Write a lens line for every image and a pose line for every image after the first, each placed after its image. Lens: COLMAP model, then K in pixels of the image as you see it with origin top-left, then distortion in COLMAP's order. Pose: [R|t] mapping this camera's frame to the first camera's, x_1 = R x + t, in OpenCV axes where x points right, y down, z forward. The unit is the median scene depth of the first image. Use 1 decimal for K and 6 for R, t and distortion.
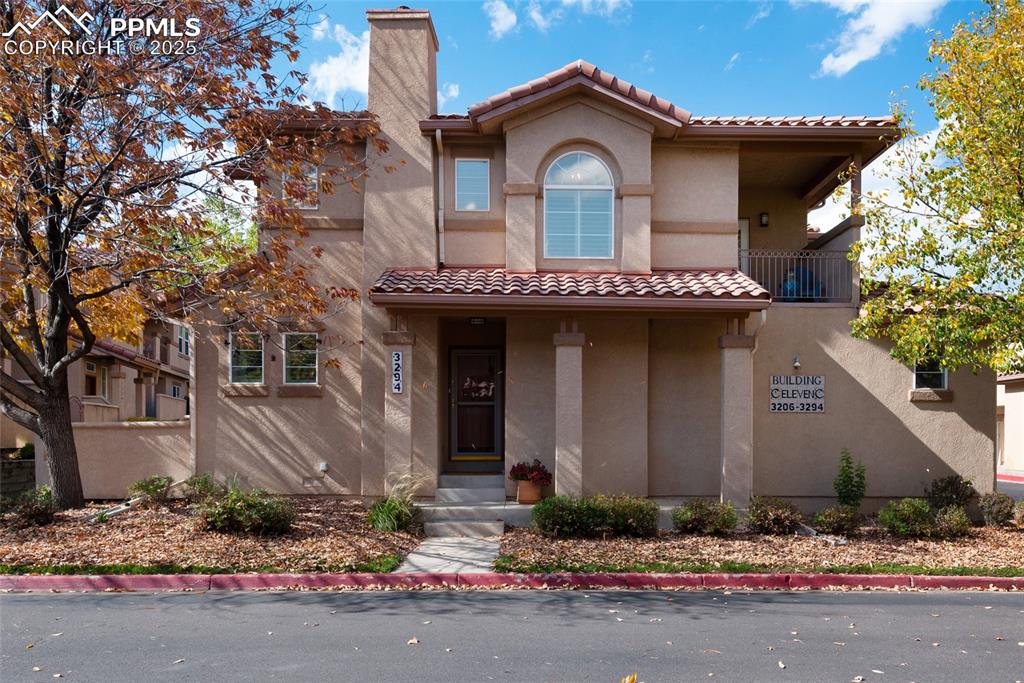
lens RADIAL K [[591.3, 0, 512.0], [0, 591.3, 341.5], [0, 0, 1]] dist [0.000462, 0.000030]
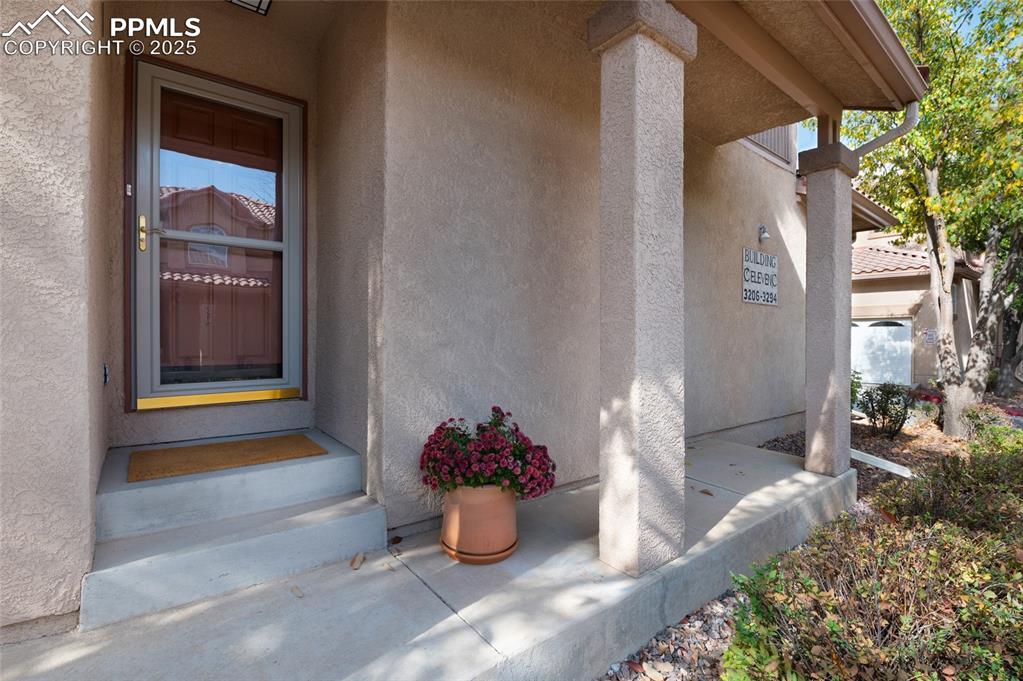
lens RADIAL K [[458.2, 0, 510.2], [0, 458.2, 337.3], [0, 0, 1]] dist [-0.000193, -0.000056]
pose [[0.792177, -0.003430, 0.610282, -0.101941], [-0.100775, 0.985522, 0.136350, 0.117535], [-0.601914, -0.169515, 0.780362, 0.751103]]
